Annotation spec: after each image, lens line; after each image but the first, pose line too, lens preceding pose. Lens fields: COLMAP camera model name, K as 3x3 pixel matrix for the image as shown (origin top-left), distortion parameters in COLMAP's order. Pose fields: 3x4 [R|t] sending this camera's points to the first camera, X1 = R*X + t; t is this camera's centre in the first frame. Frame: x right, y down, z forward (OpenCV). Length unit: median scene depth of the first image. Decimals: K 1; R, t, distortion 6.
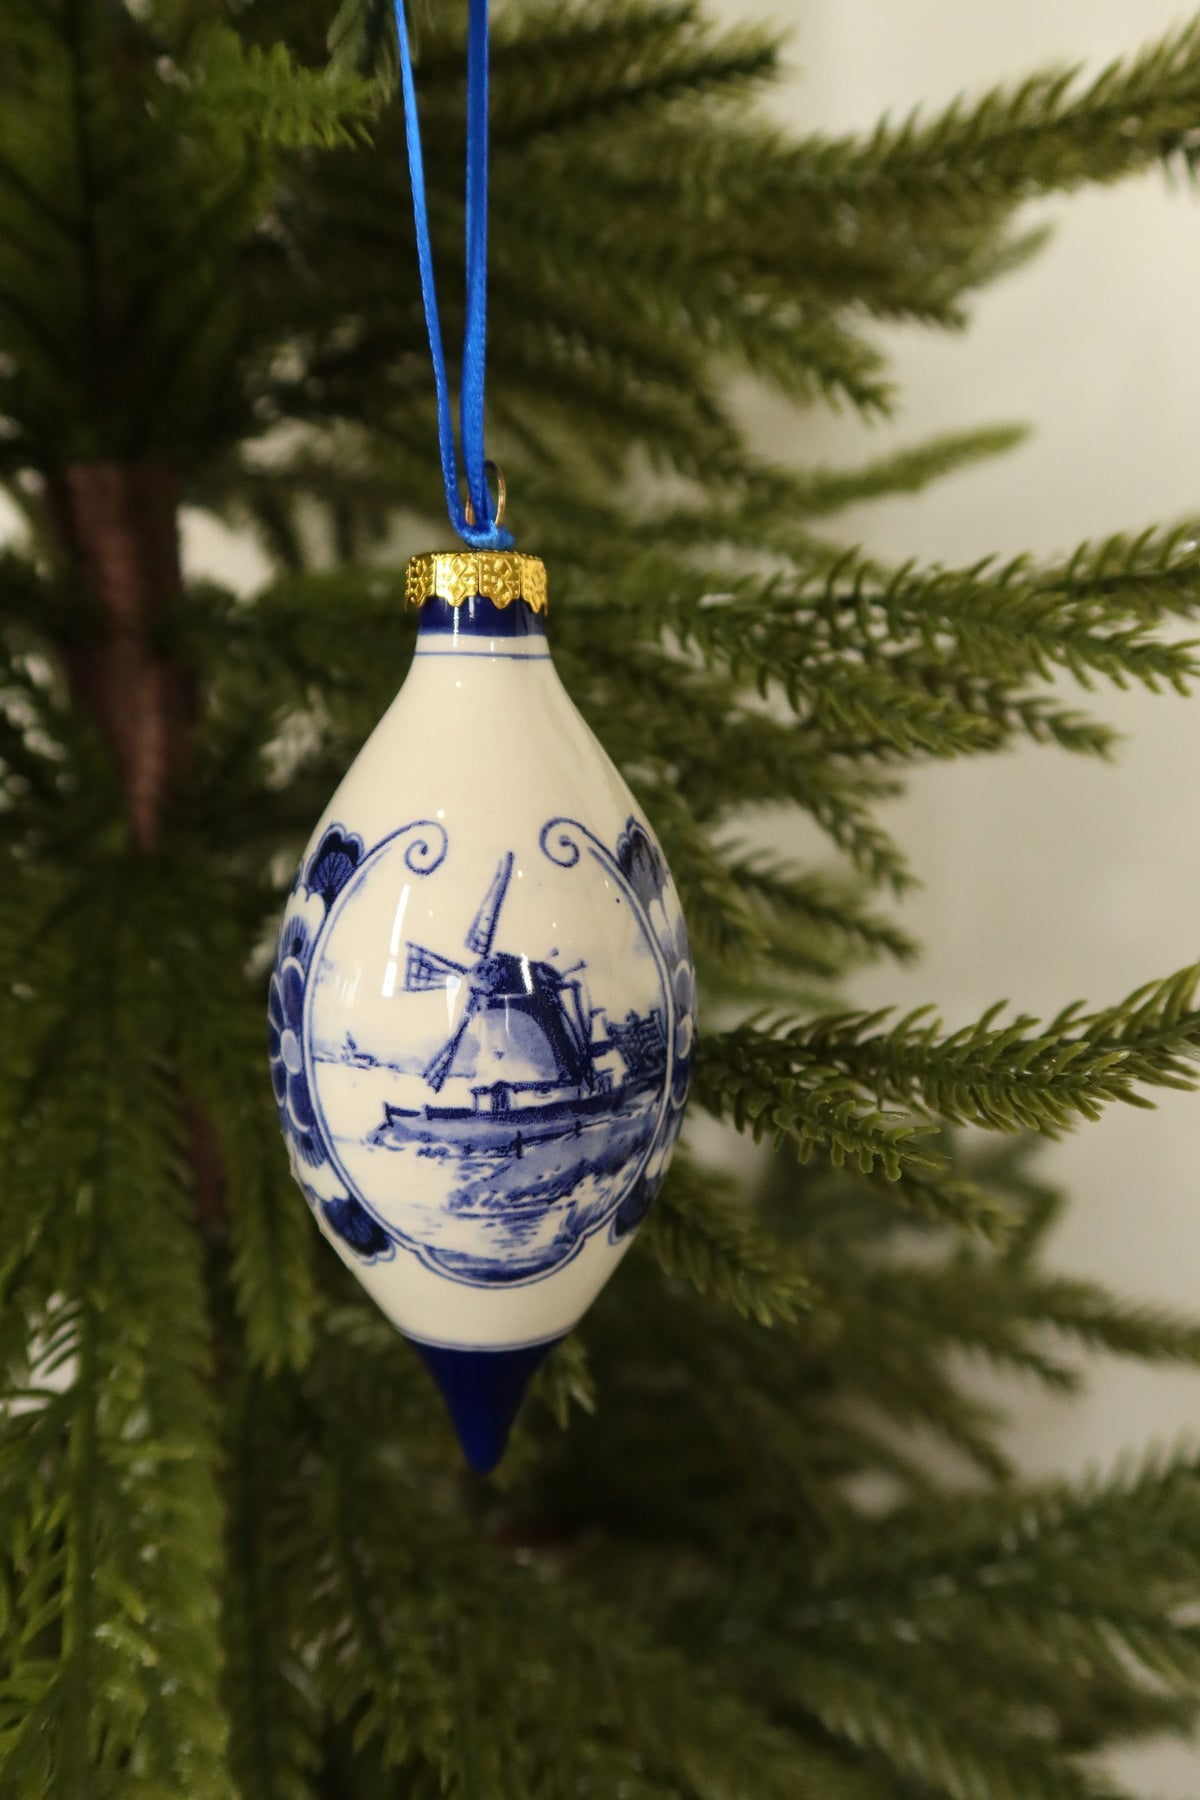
lens RADIAL K [[1186.2, 0, 603.3], [0, 1186.2, 905.1], [0, 0, 1]] dist [-0.026013, 0.016930]
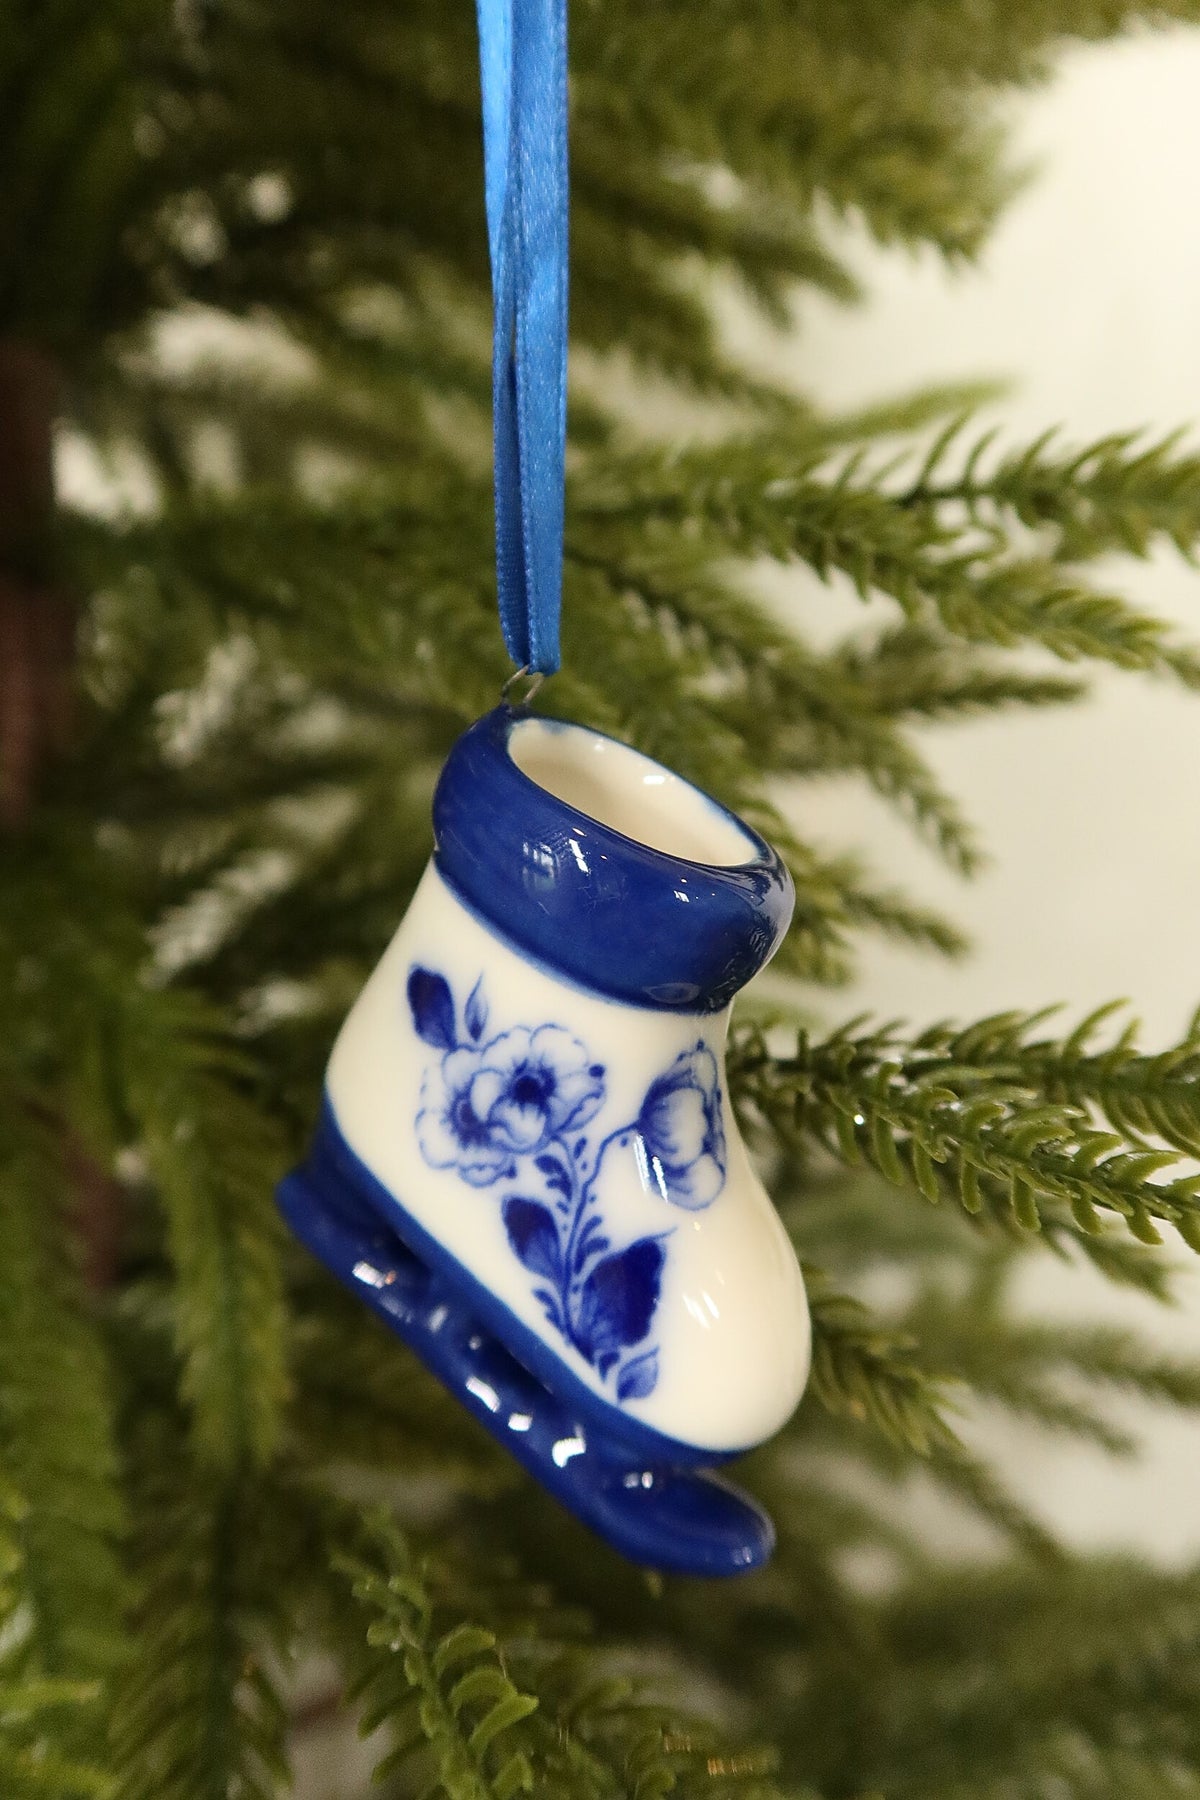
lens RADIAL K [[1186.2, 0, 607.3], [0, 1186.2, 897.5], [0, 0, 1]] dist [-0.026013, 0.016930]
pose [[0.993637, -0.005982, 0.112468, -0.093891], [0.009024, 0.999606, -0.026563, 0.028720], [-0.112265, 0.027408, 0.993300, 0.205643]]
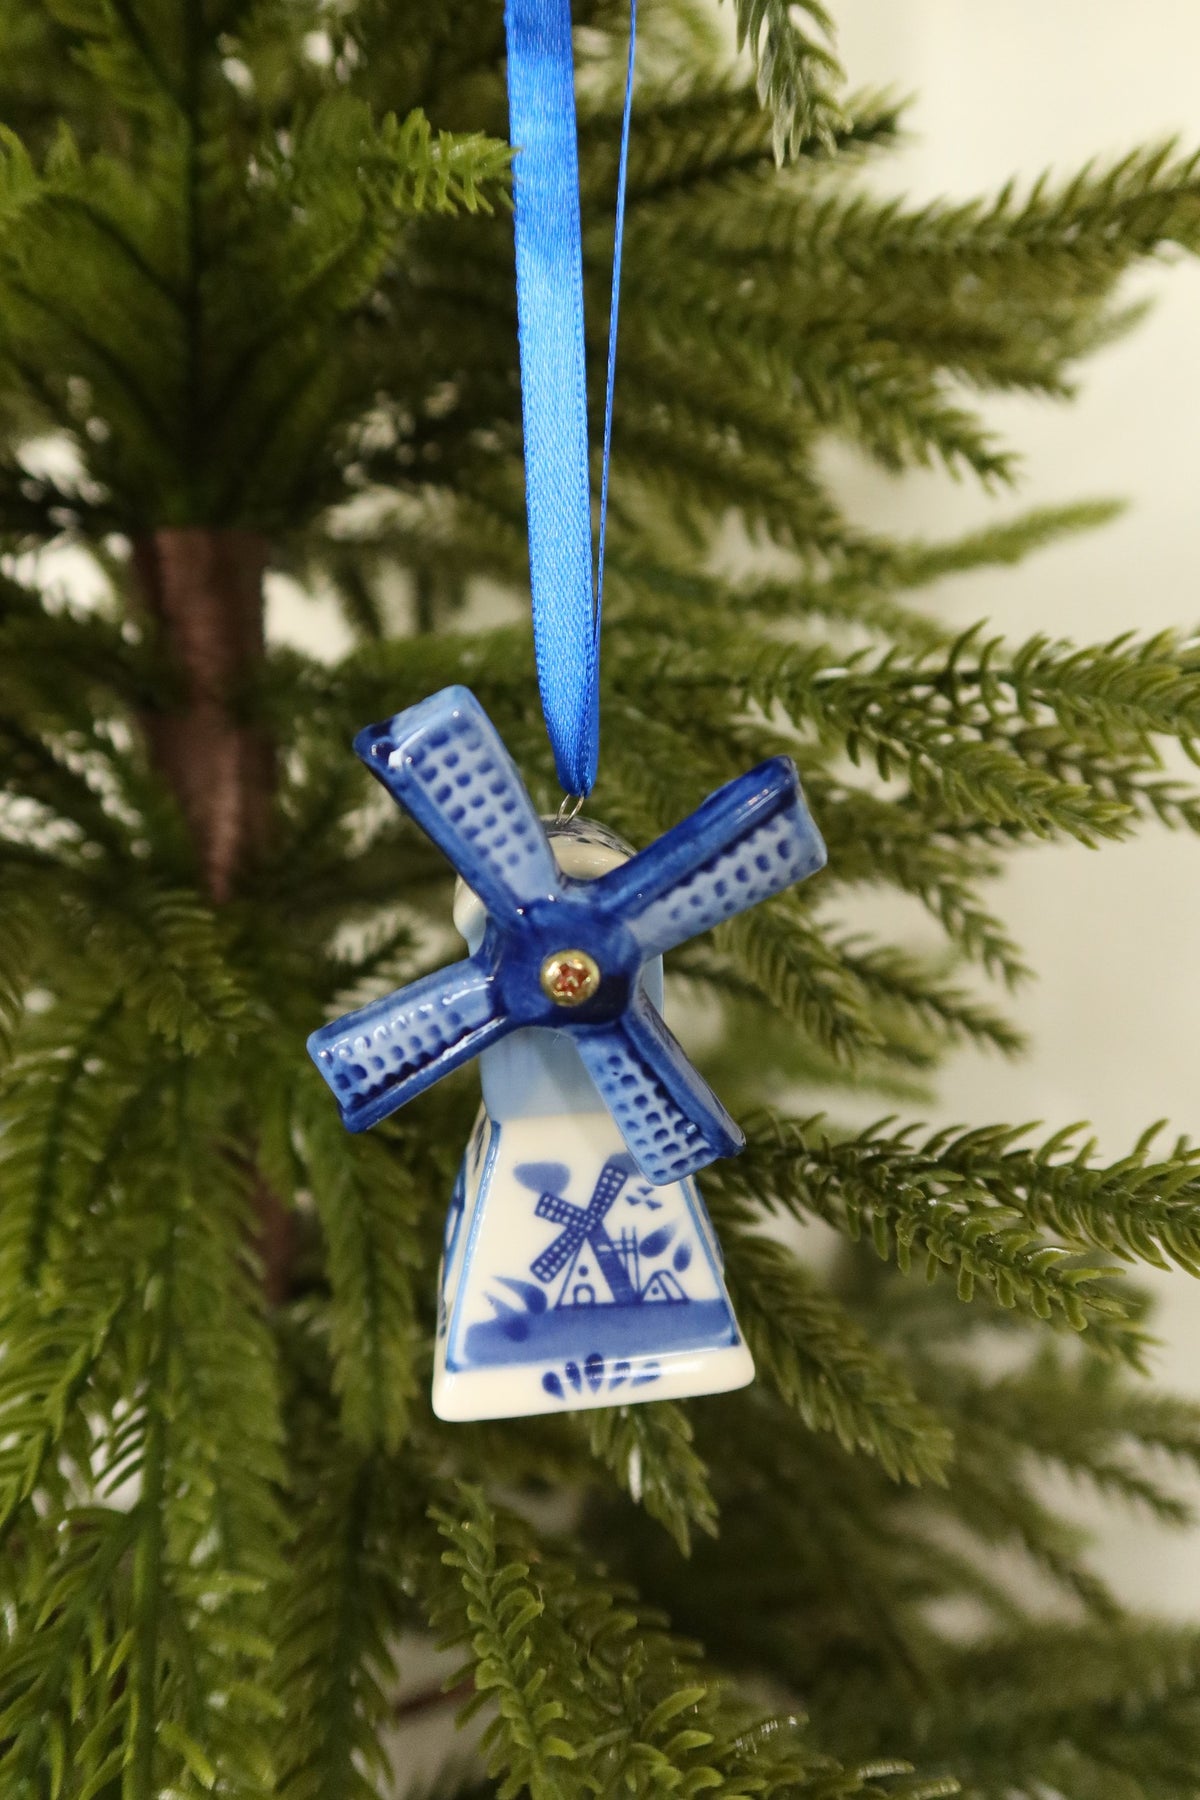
lens RADIAL K [[1186.2, 0, 595.0], [0, 1186.2, 905.9], [0, 0, 1]] dist [-0.026013, 0.016930]
pose [[0.998841, 0.019377, -0.044065, -0.041080], [-0.021596, 0.998493, -0.050448, -0.017390], [0.043021, 0.051341, 0.997754, 0.045309]]
